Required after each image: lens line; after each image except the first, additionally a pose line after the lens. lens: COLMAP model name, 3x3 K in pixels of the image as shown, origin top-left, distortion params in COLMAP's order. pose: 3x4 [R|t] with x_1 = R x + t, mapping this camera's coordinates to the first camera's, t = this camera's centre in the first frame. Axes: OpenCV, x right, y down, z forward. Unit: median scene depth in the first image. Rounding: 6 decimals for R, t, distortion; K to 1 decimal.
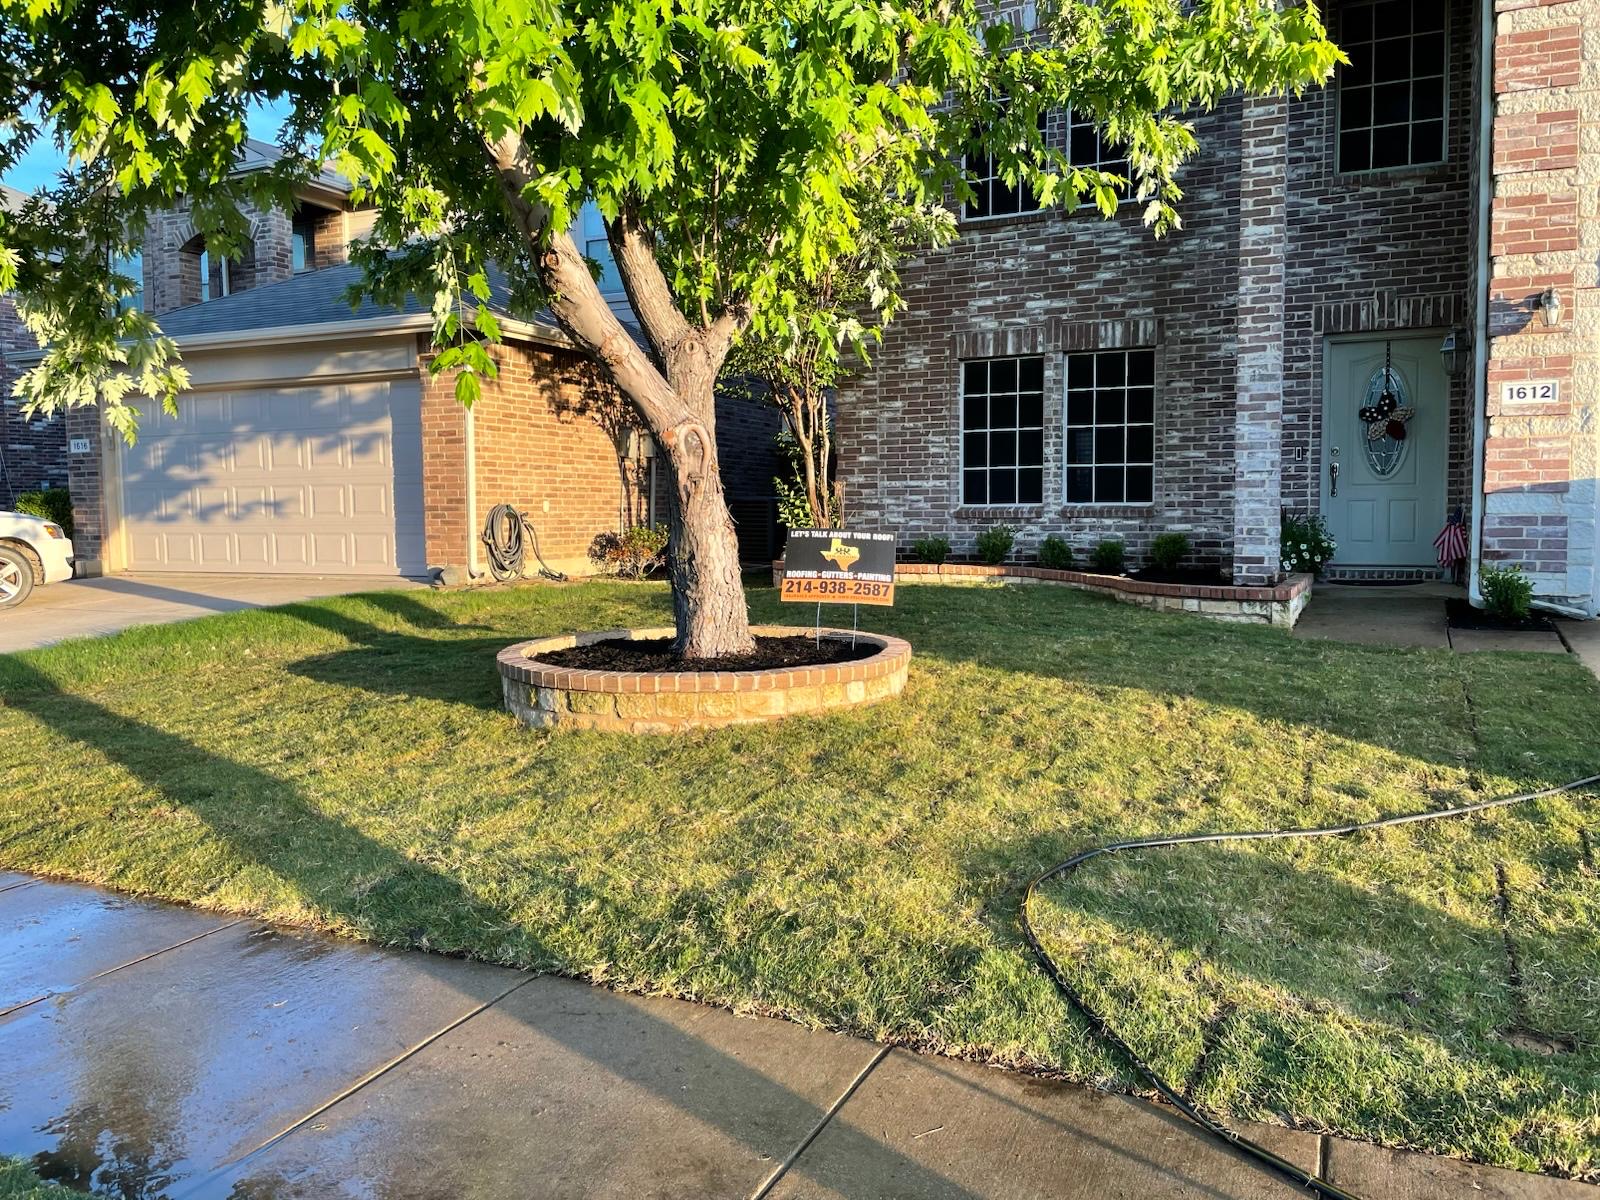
lens RADIAL K [[1200.3, 0, 807.5], [0, 1200.3, 594.1], [0, 0, 1]] dist [0.067627, -0.089709]
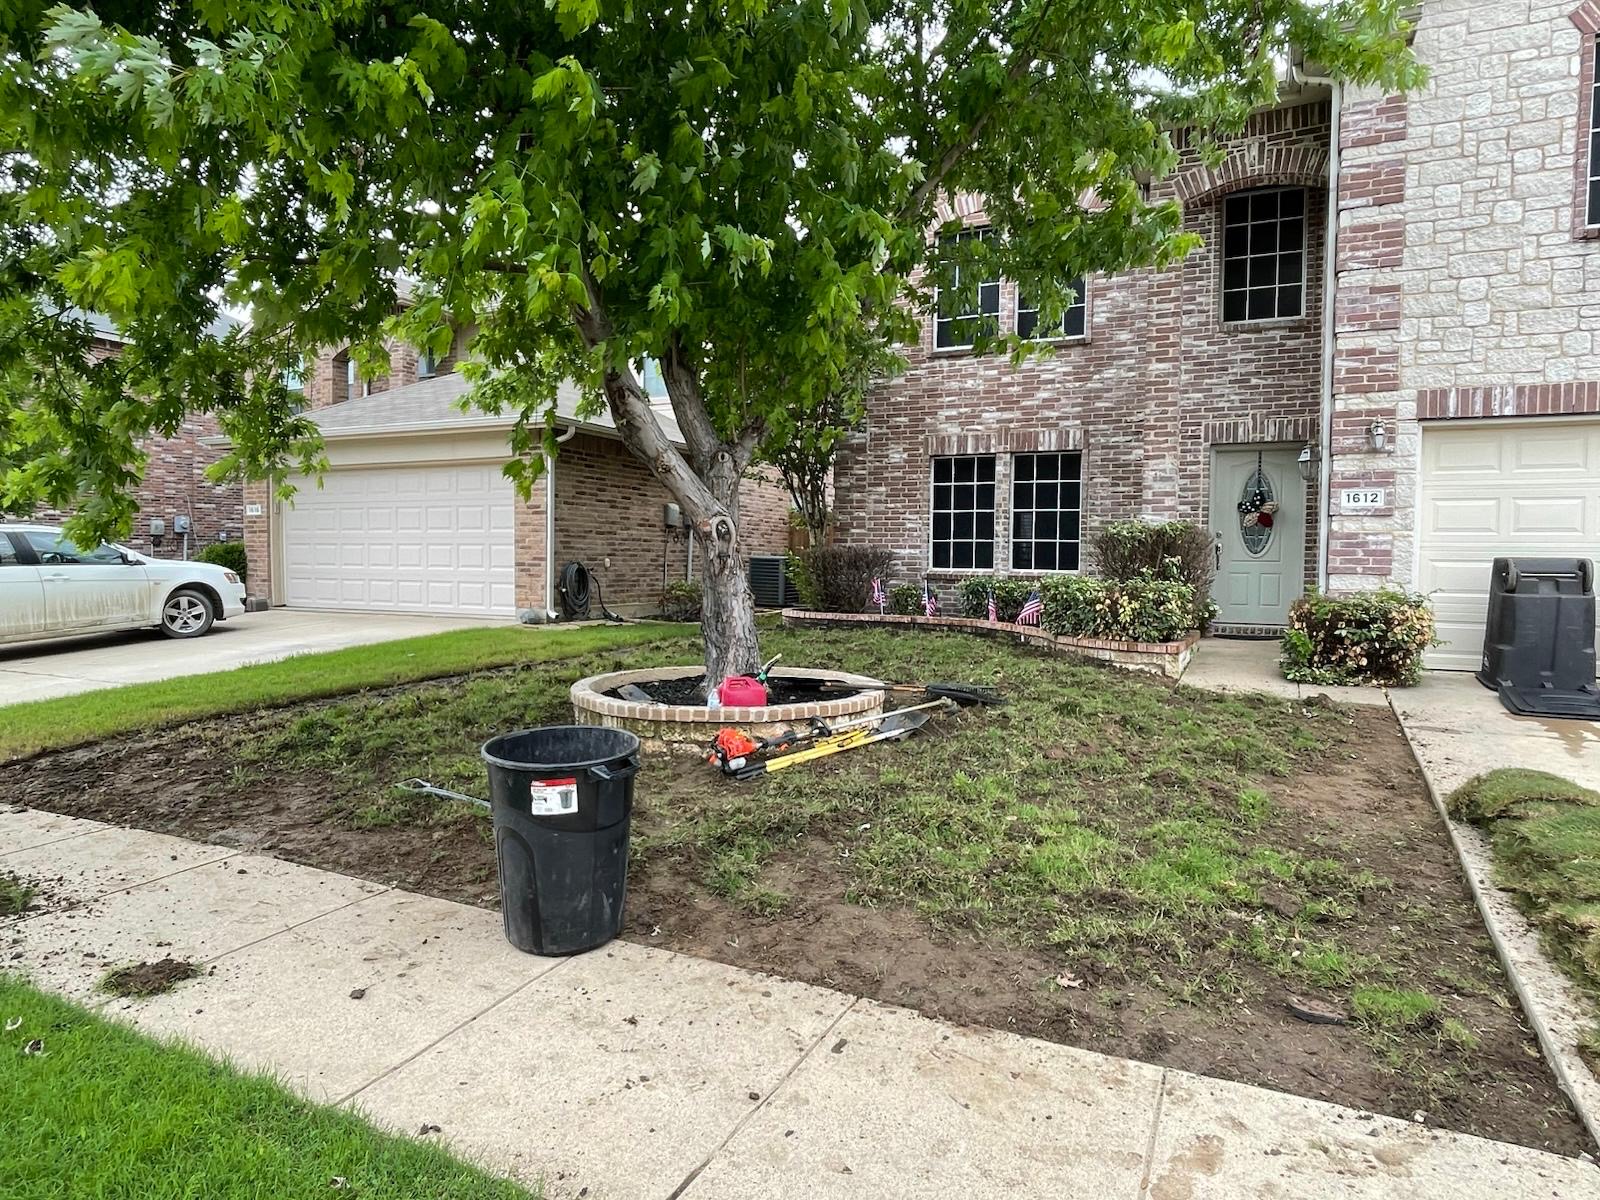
lens RADIAL K [[962.8, 0, 802.2], [0, 962.8, 606.4], [0, 0, 1]] dist [-0.000730, -0.007615]
pose [[0.999766, 0.019439, -0.009450, 0.002390], [-0.019629, 0.999596, -0.020542, -0.013373], [0.009047, 0.020723, 0.999744, -0.032481]]
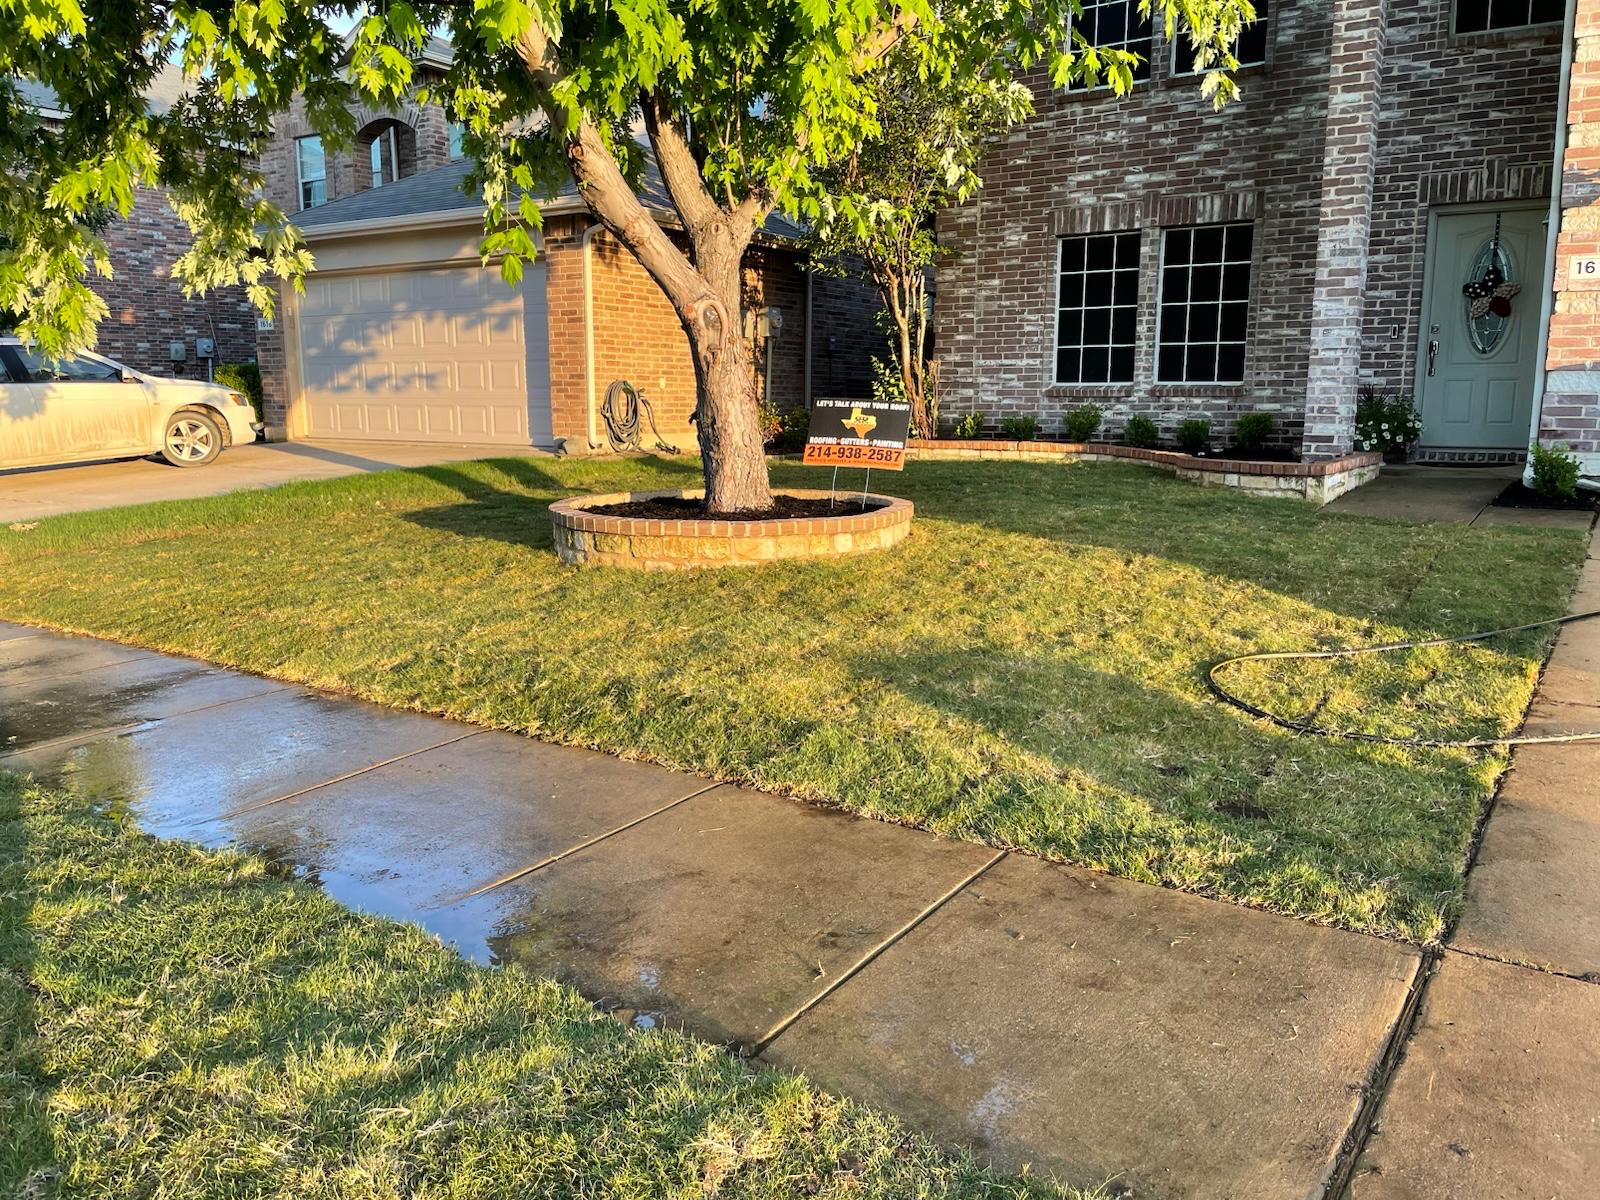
lens RADIAL K [[1200.3, 0, 802.7], [0, 1200.3, 606.4], [0, 0, 1]] dist [0.067627, -0.089709]
pose [[0.987966, 0.035970, -0.150429, 0.099937], [-0.020220, 0.994272, 0.104950, 0.013439], [0.153343, -0.100645, 0.983034, -0.070964]]
